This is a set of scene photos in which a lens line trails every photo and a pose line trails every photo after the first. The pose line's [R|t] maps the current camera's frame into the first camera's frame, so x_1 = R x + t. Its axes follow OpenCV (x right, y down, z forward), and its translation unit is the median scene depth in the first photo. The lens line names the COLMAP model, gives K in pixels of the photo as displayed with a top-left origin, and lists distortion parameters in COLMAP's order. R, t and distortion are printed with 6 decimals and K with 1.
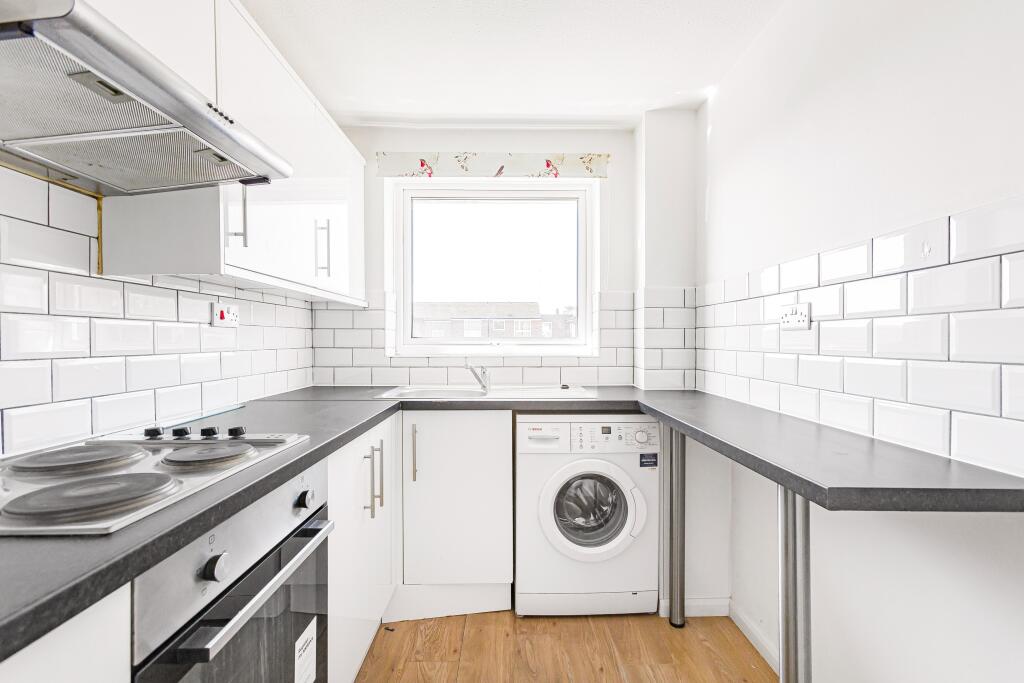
lens RADIAL K [[464.3, 0, 512.0], [0, 464.3, 341.5], [0, 0, 1]] dist [0.000606, 0.006764]
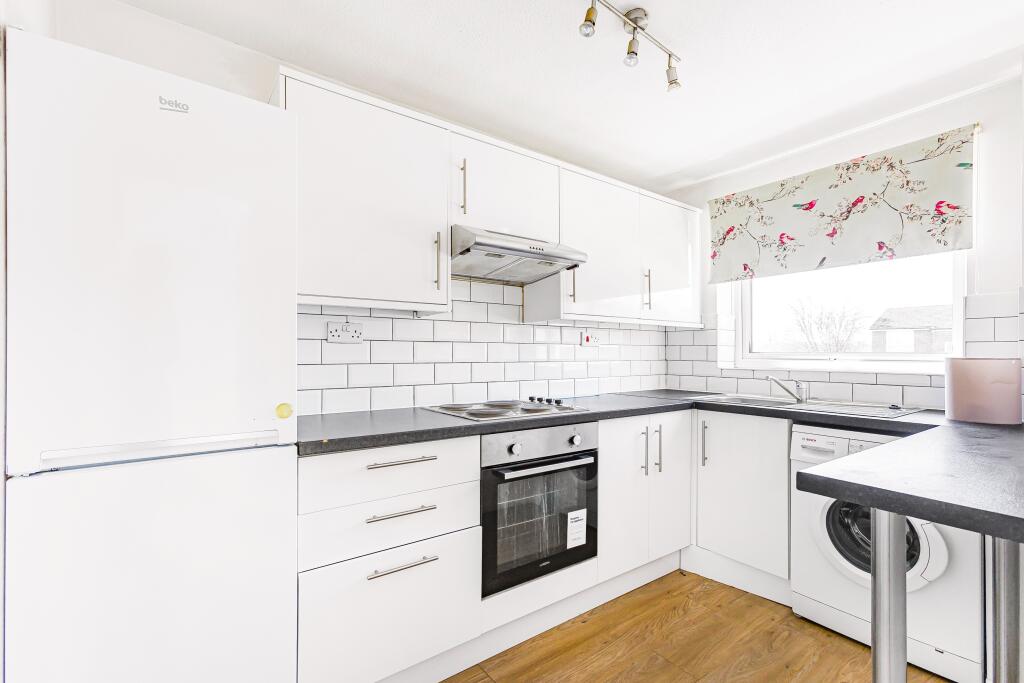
lens RADIAL K [[464.3, 0, 512.0], [0, 464.3, 341.5], [0, 0, 1]] dist [0.000606, 0.006764]
pose [[0.567576, -0.018832, -0.823106, 0.591307], [-0.008379, 0.999554, -0.028647, 0.002666], [0.823279, 0.023156, 0.567165, -0.169216]]
